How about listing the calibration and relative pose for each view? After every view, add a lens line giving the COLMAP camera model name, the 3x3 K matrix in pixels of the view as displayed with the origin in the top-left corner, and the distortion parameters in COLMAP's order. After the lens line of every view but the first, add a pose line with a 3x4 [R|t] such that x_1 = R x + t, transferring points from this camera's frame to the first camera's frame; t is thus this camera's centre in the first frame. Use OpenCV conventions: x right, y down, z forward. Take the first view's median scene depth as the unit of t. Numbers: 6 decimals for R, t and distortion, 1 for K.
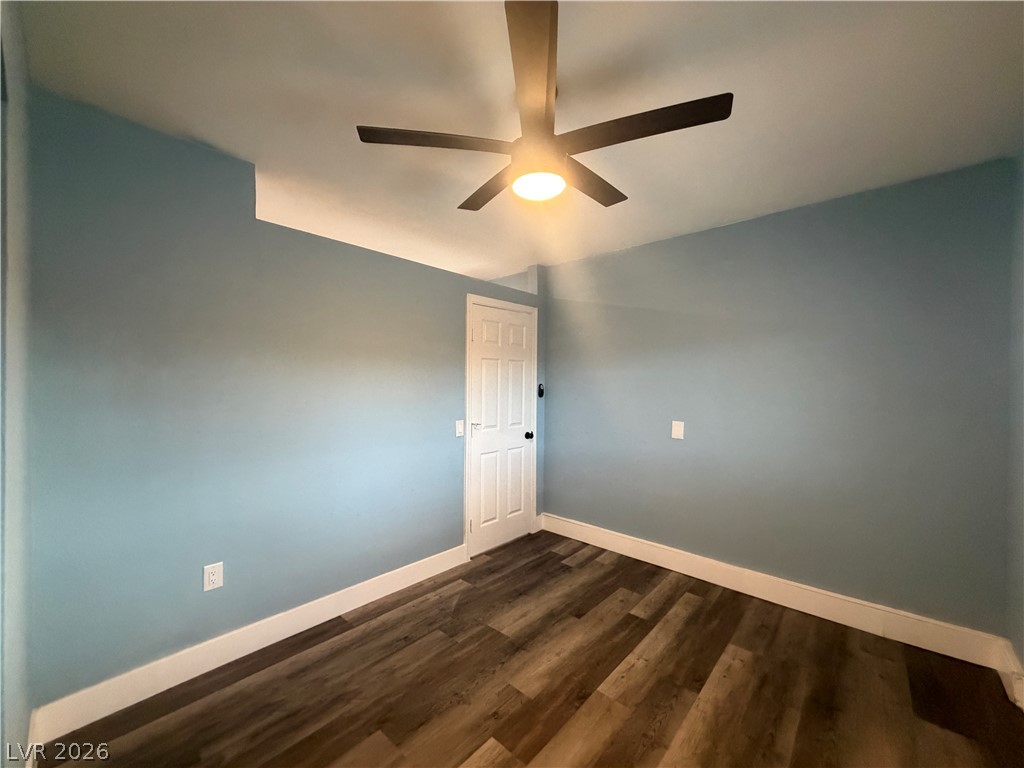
lens RADIAL K [[407.9, 0, 510.1], [0, 407.9, 384.9], [0, 0, 1]] dist [0.002075, -0.000461]
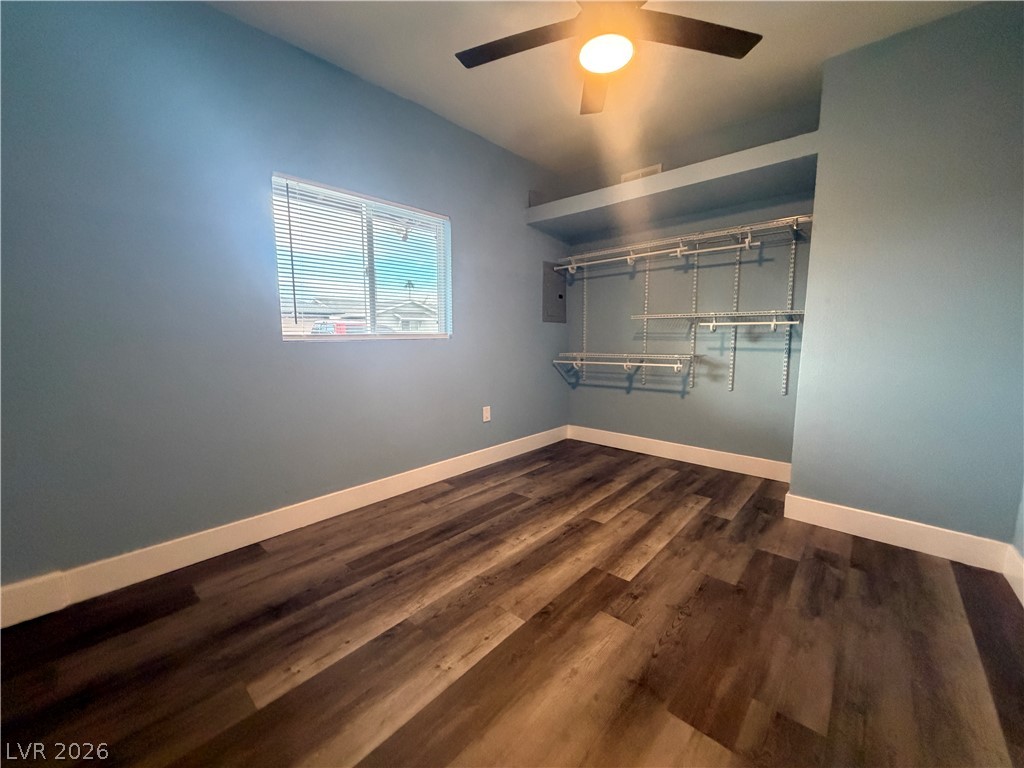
lens RADIAL K [[407.9, 0, 510.1], [0, 407.9, 384.9], [0, 0, 1]] dist [0.002075, -0.000461]
pose [[-0.999934, -0.011271, 0.002419, 0.248480], [-0.010844, 0.990883, 0.134292, 0.158417], [-0.003910, 0.134256, -0.990939, 1.772614]]
